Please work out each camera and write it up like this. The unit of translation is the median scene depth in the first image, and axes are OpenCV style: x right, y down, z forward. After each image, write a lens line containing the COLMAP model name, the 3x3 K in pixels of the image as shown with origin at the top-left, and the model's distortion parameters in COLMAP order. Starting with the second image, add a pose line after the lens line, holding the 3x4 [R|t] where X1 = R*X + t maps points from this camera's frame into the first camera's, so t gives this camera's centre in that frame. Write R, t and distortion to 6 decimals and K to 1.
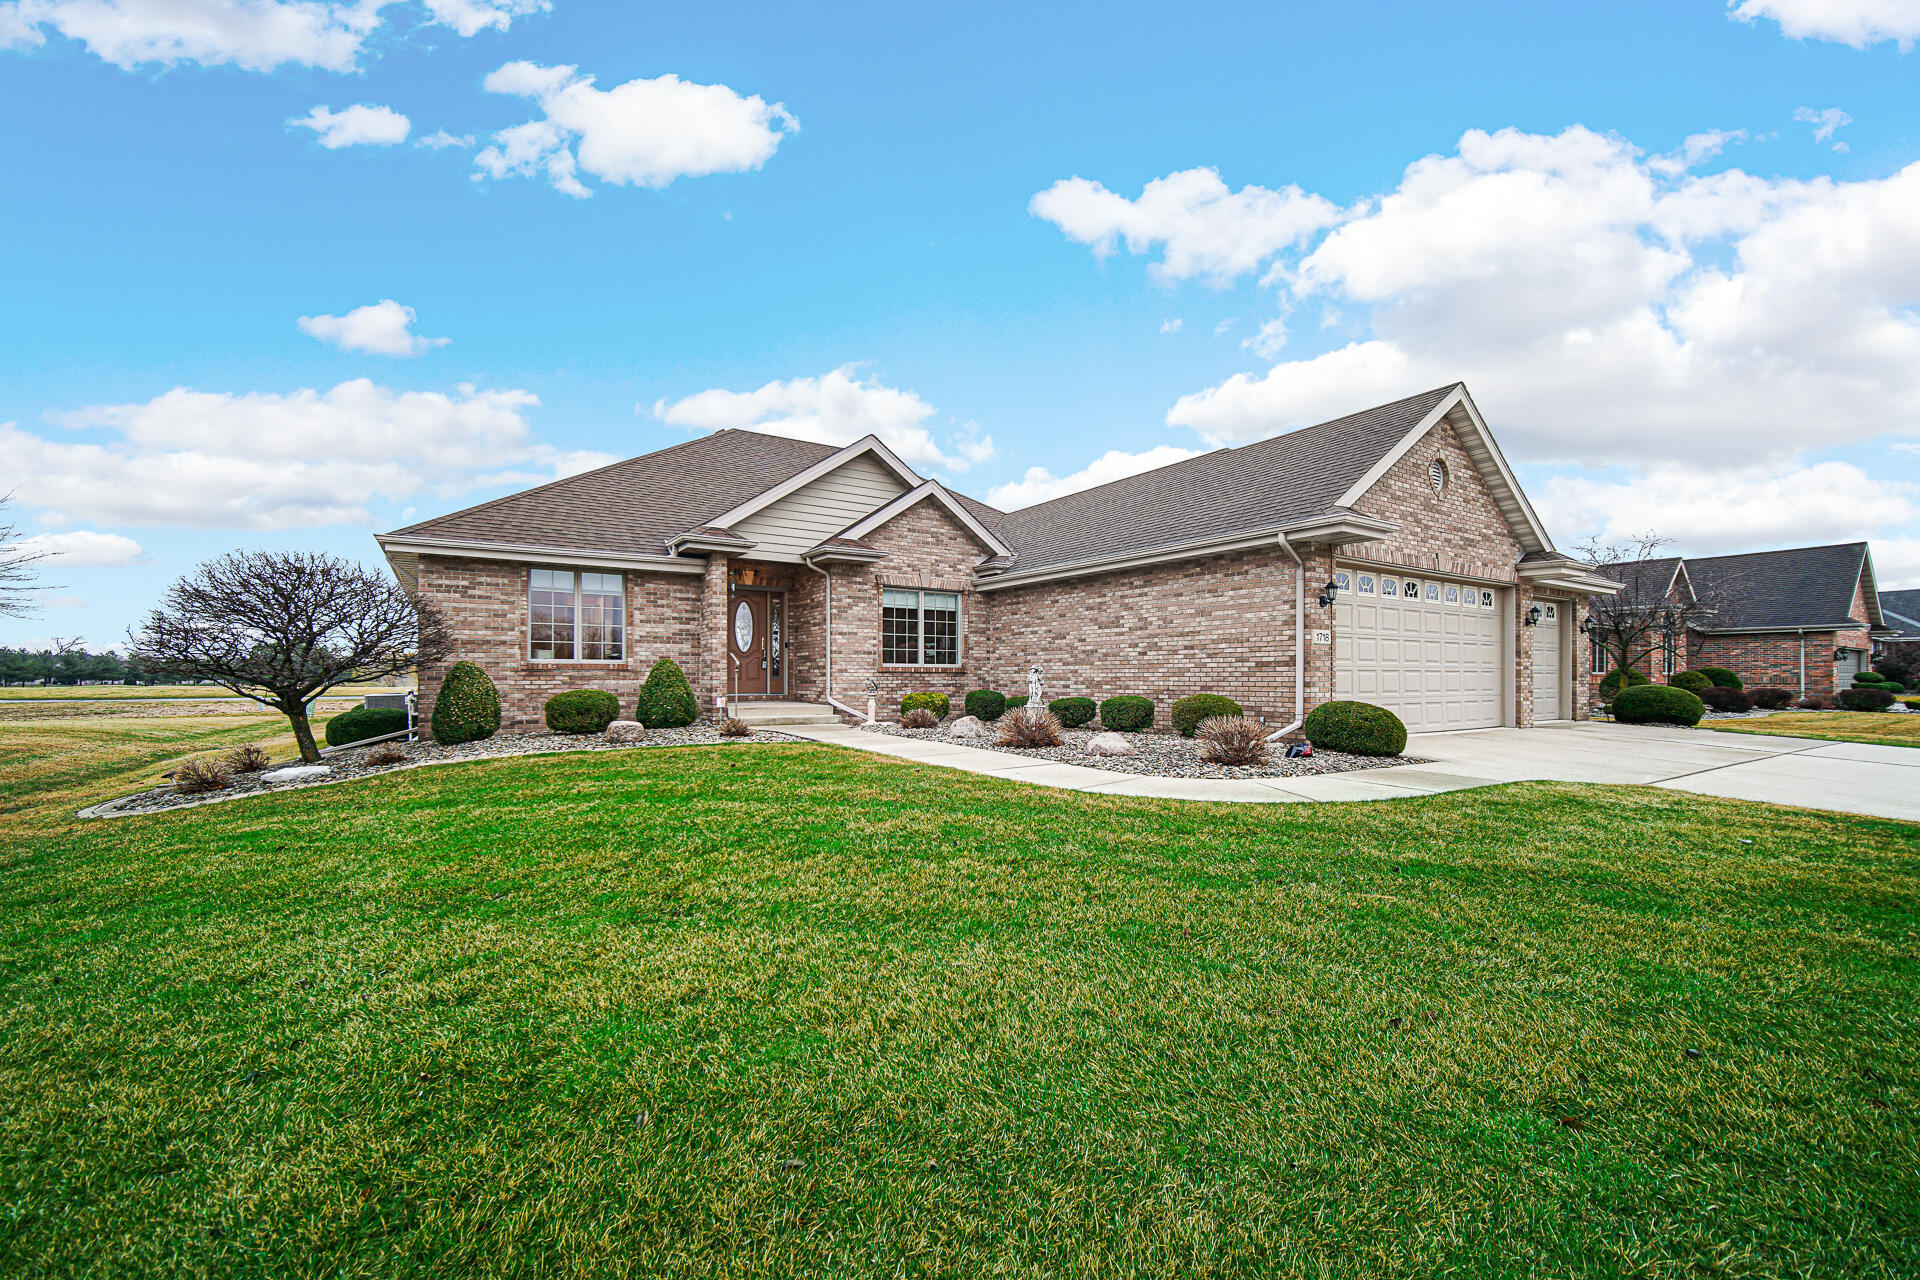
lens RADIAL K [[760.8, 0, 954.2], [0, 760.8, 652.0], [0, 0, 1]] dist [-0.002408, -0.000376]
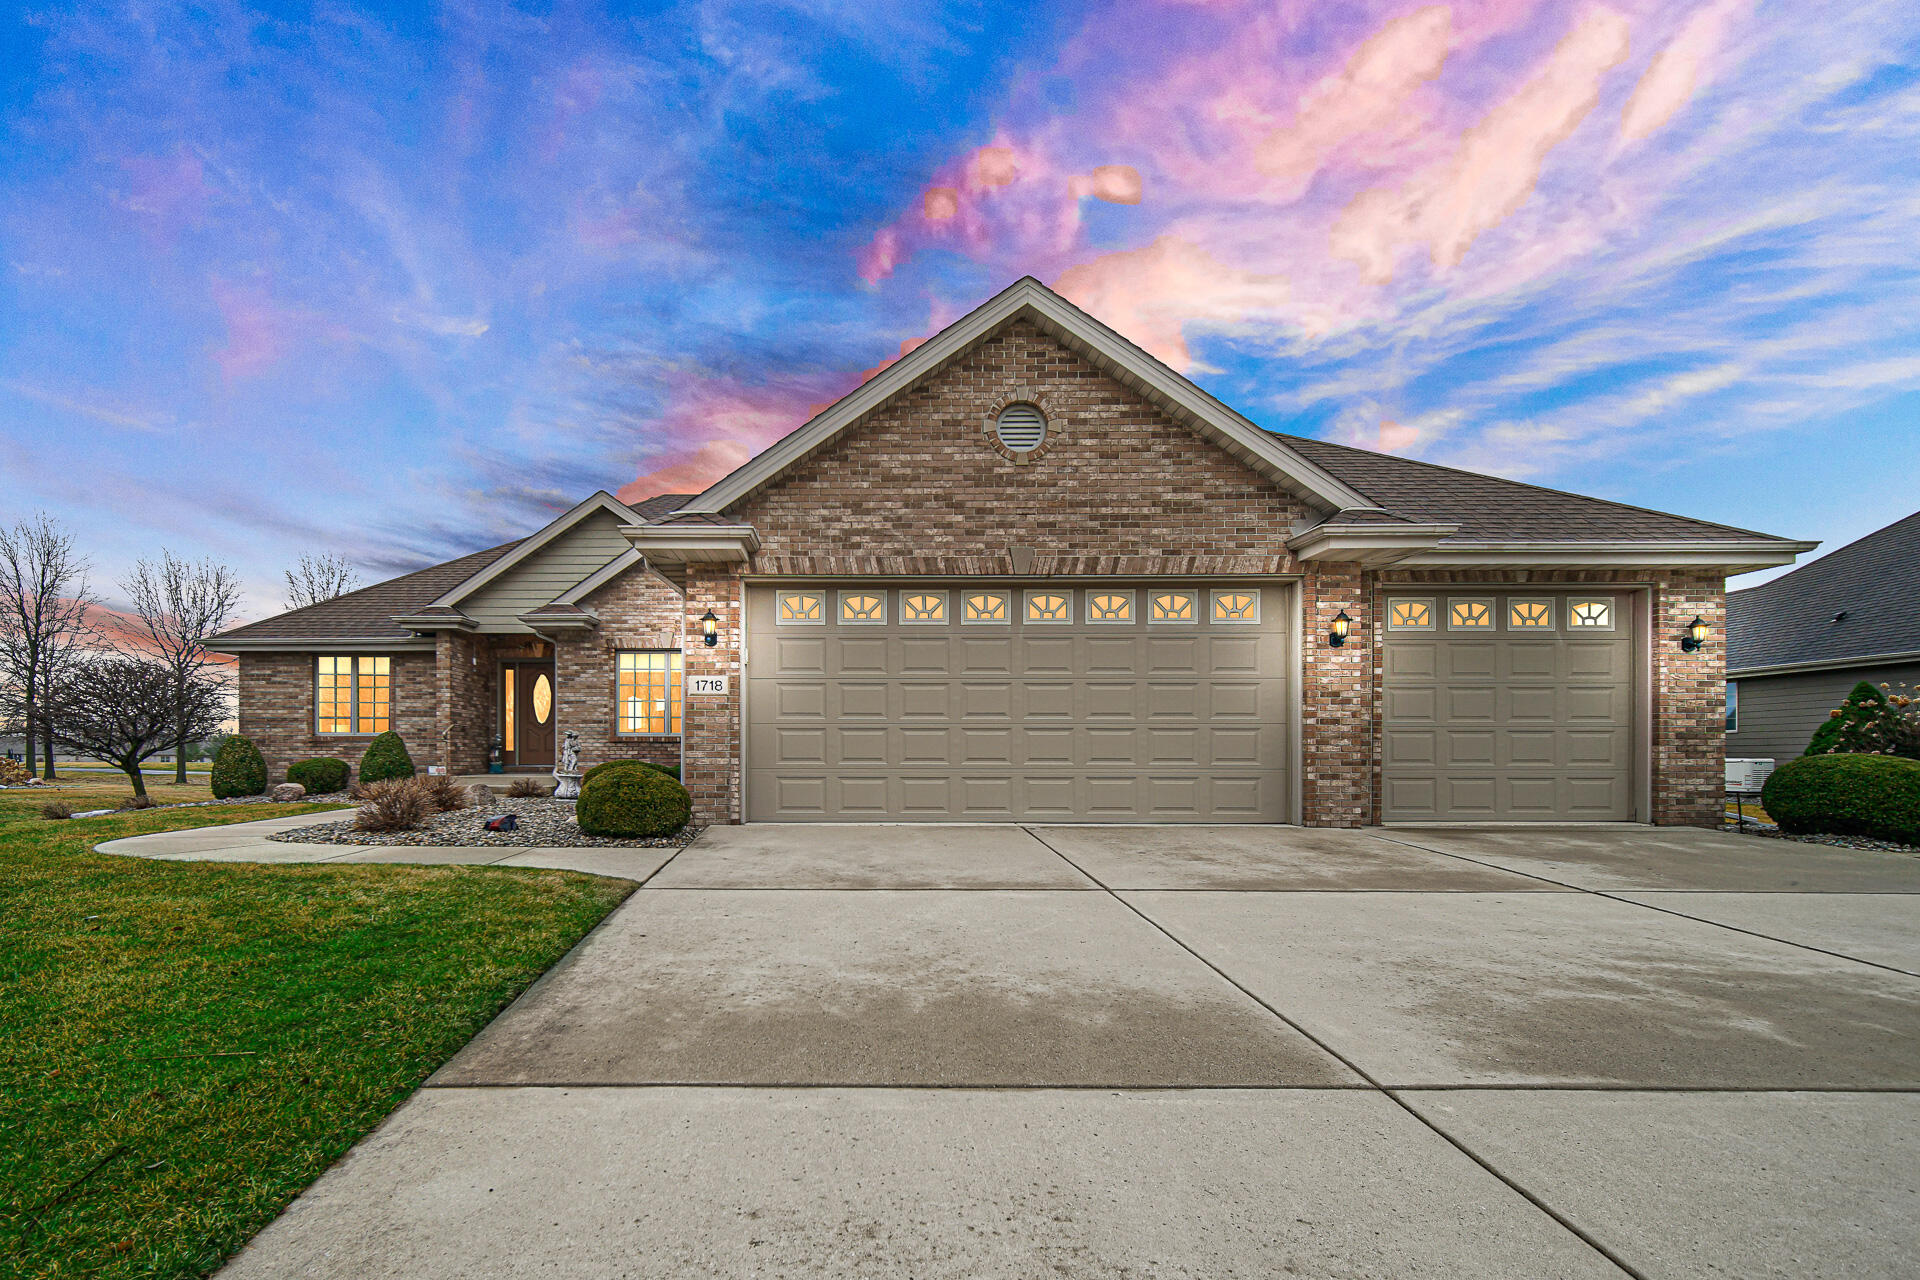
lens RADIAL K [[975.4, 0, 959.9], [0, 975.4, 700.1], [0, 0, 1]] dist [-0.002711, -0.000385]
pose [[0.831541, -0.035904, -0.554301, 1.045691], [0.018240, 0.999136, -0.037354, 0.031201], [0.555163, 0.020950, 0.831478, 0.270015]]
